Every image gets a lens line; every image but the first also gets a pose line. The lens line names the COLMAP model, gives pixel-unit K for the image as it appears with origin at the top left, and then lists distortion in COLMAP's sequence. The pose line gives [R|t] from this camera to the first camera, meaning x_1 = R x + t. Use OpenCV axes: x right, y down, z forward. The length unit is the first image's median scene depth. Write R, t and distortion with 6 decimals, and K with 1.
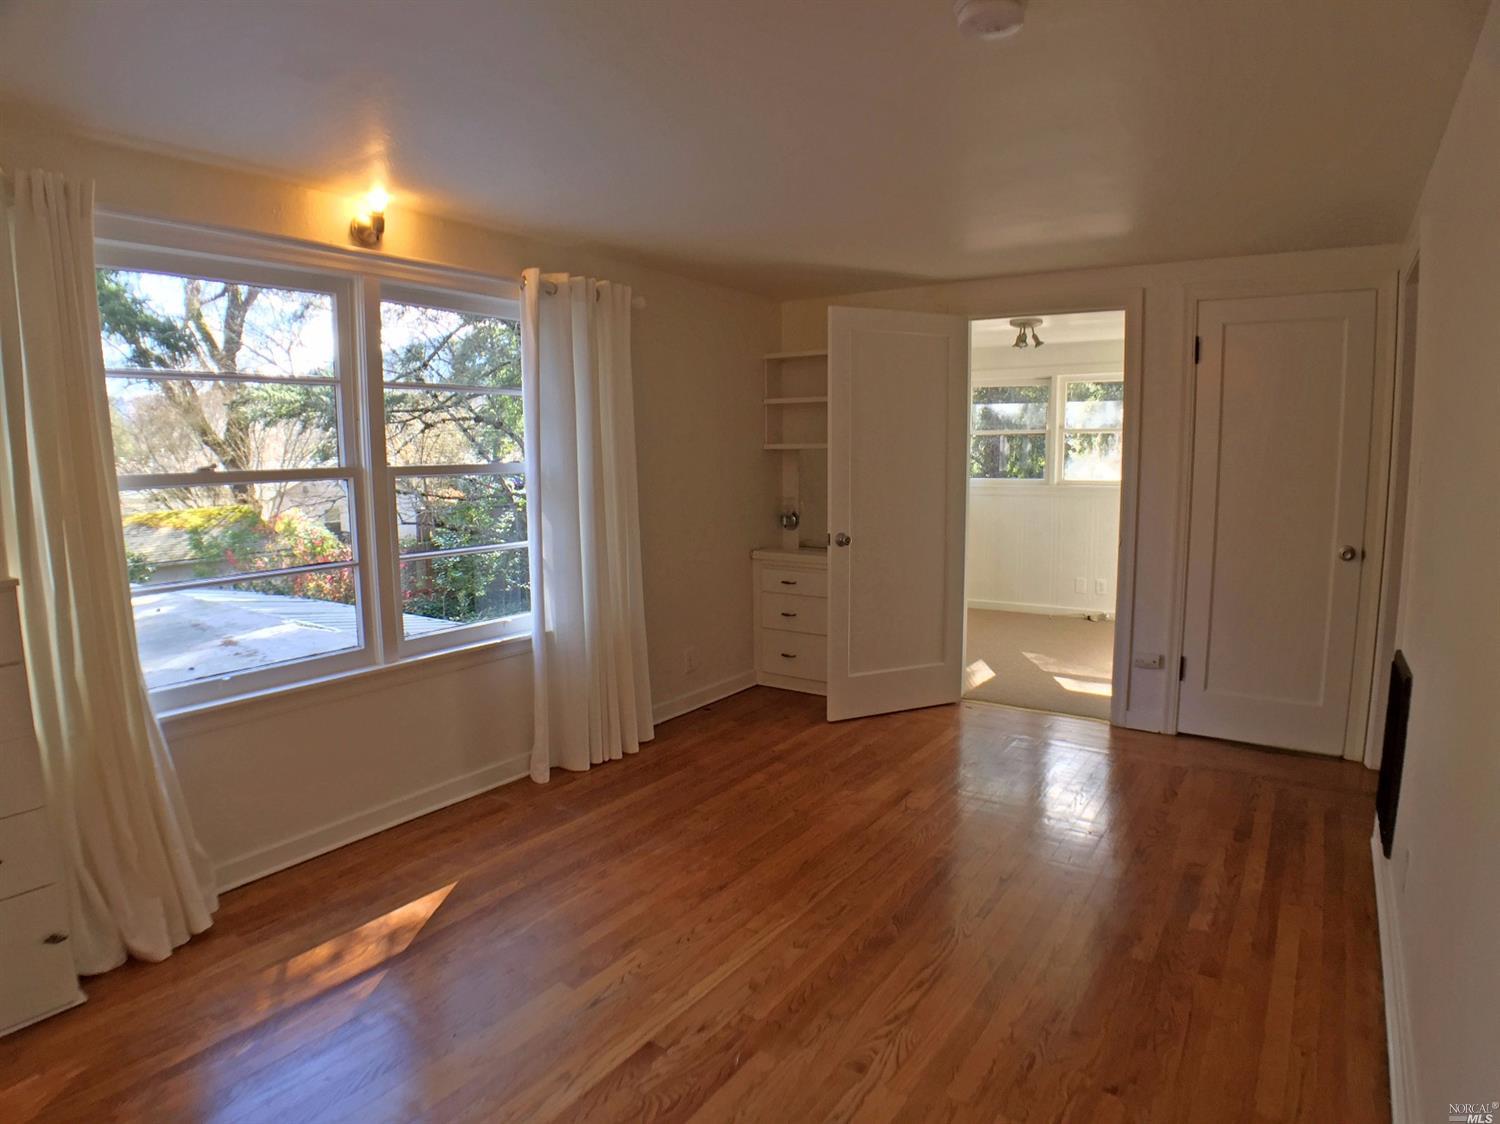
lens RADIAL K [[885.1, 0, 742.8], [0, 885.1, 570.1], [0, 0, 1]] dist [-0.074716, 0.002188]
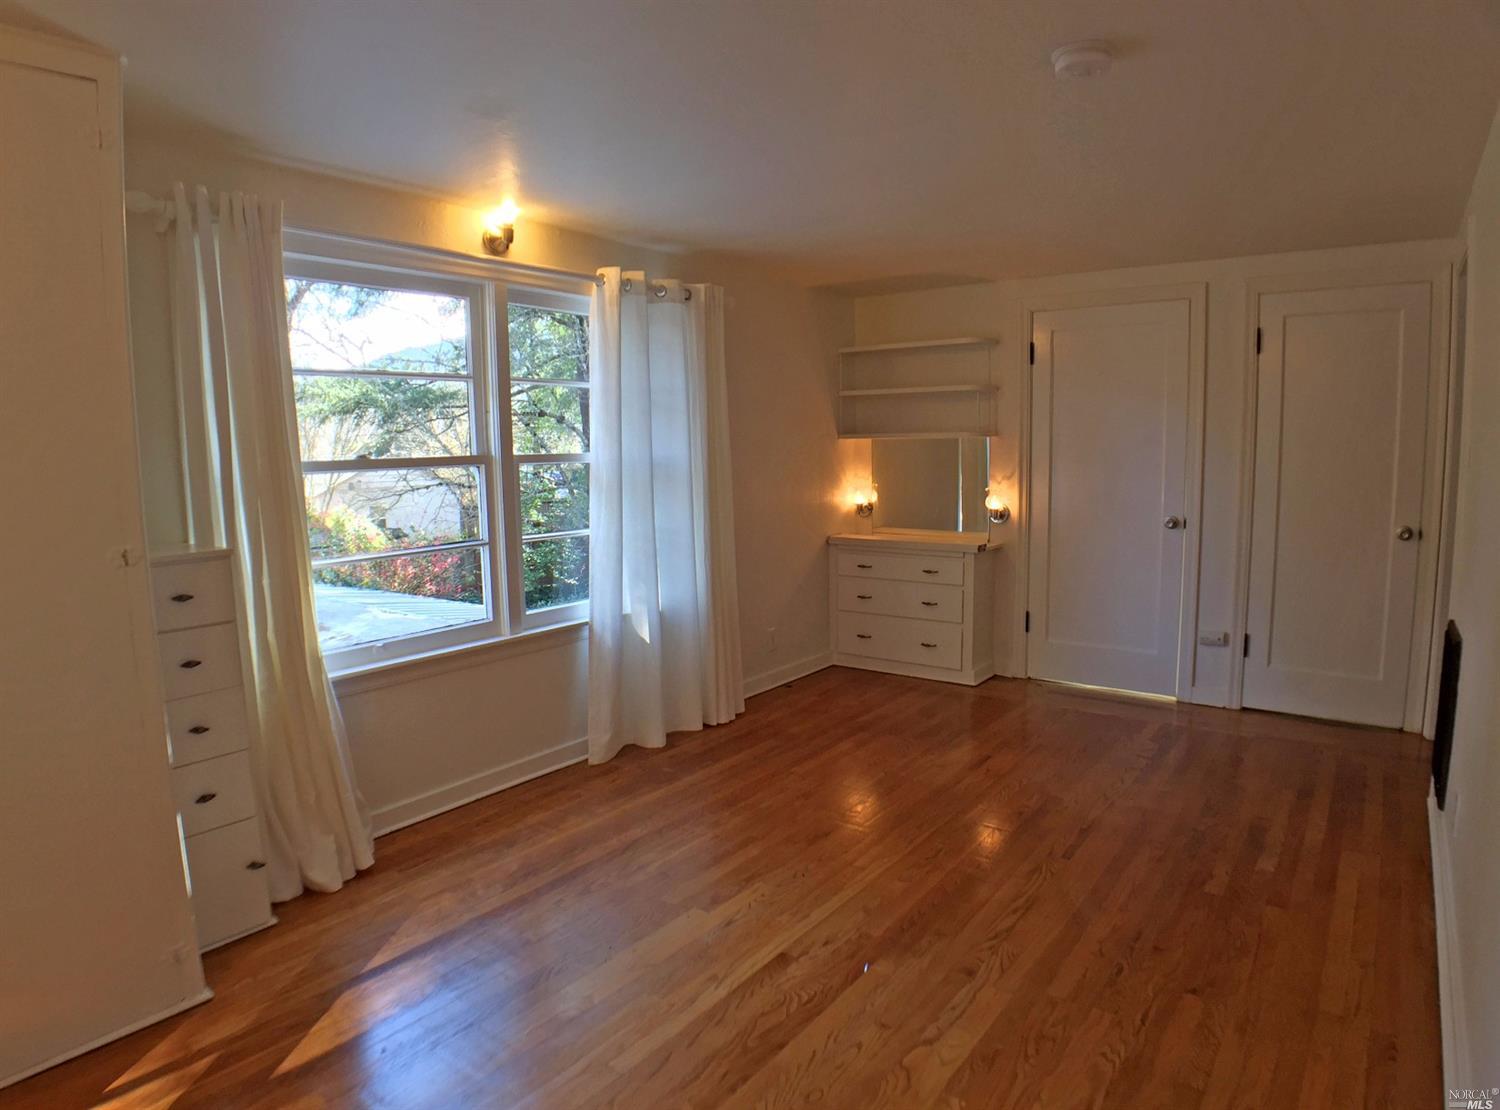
lens RADIAL K [[907.2, 0, 749.2], [0, 907.2, 563.8], [0, 0, 1]] dist [-0.079998, 0.005040]
pose [[0.999236, -0.003006, -0.038957, -0.081302], [0.002858, 0.999989, -0.003848, 0.028753], [0.038968, 0.003734, 0.999233, -0.143118]]
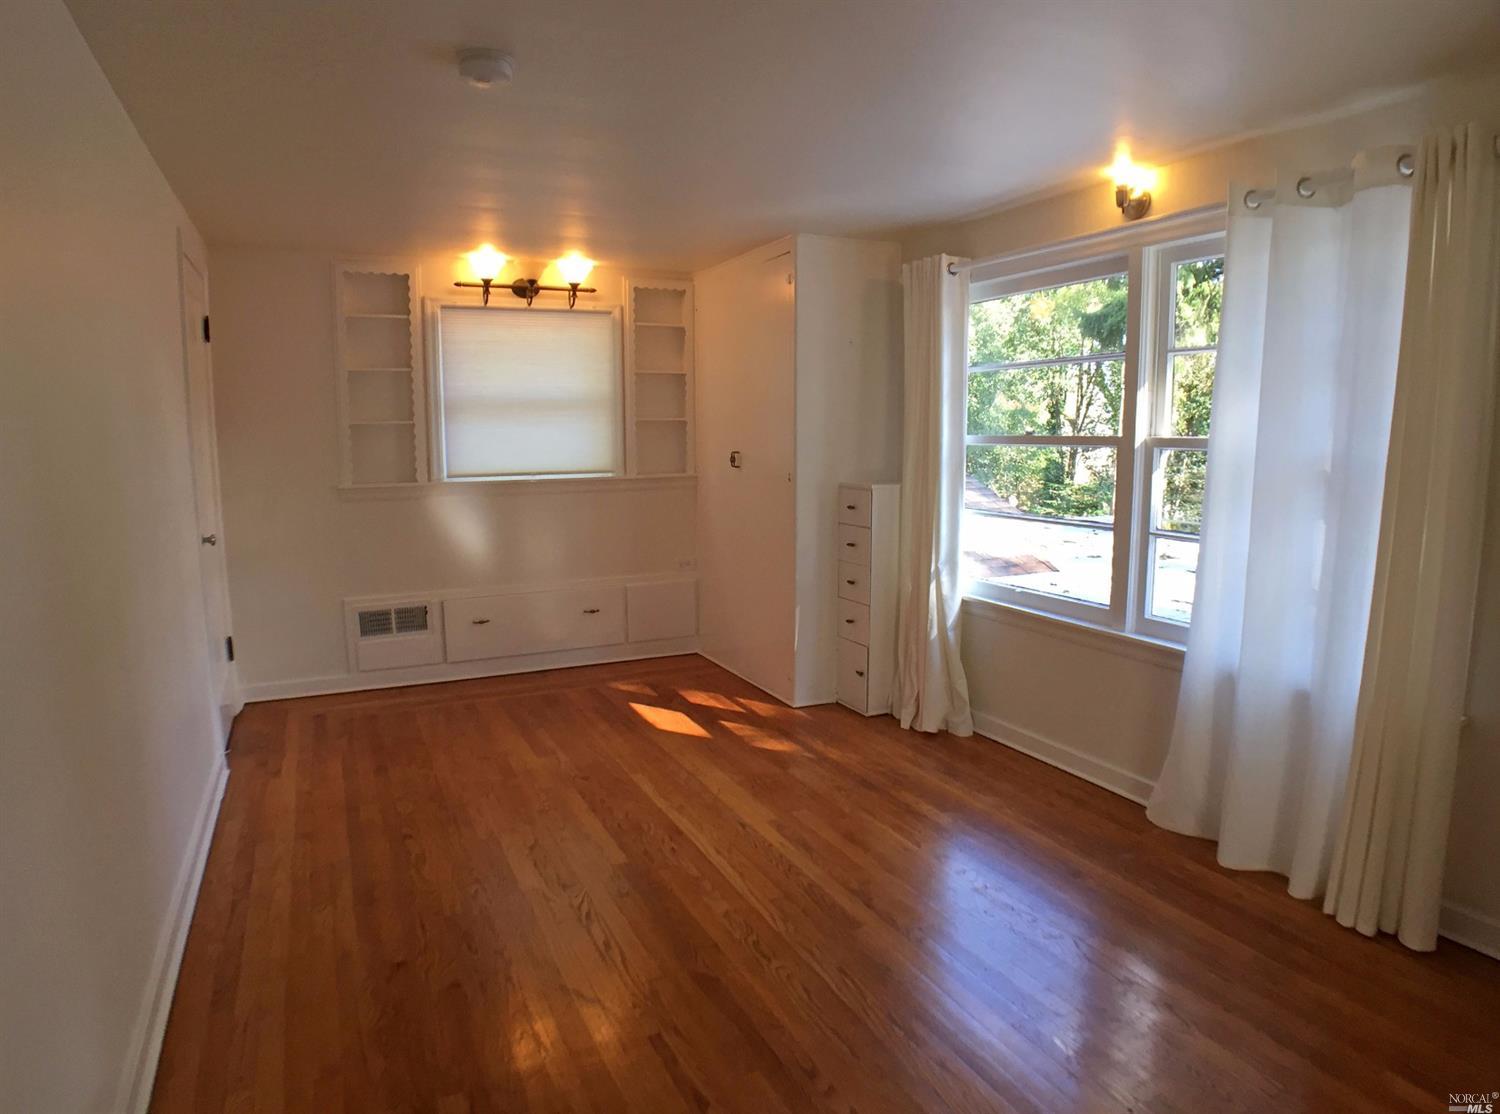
lens RADIAL K [[907.2, 0, 749.2], [0, 907.2, 565.8], [0, 0, 1]] dist [-0.079998, 0.005040]
pose [[-0.497961, 0.135032, -0.856622, 0.840751], [-0.103789, 0.971423, 0.213461, -0.174796], [0.860966, 0.195203, -0.469716, 1.354366]]
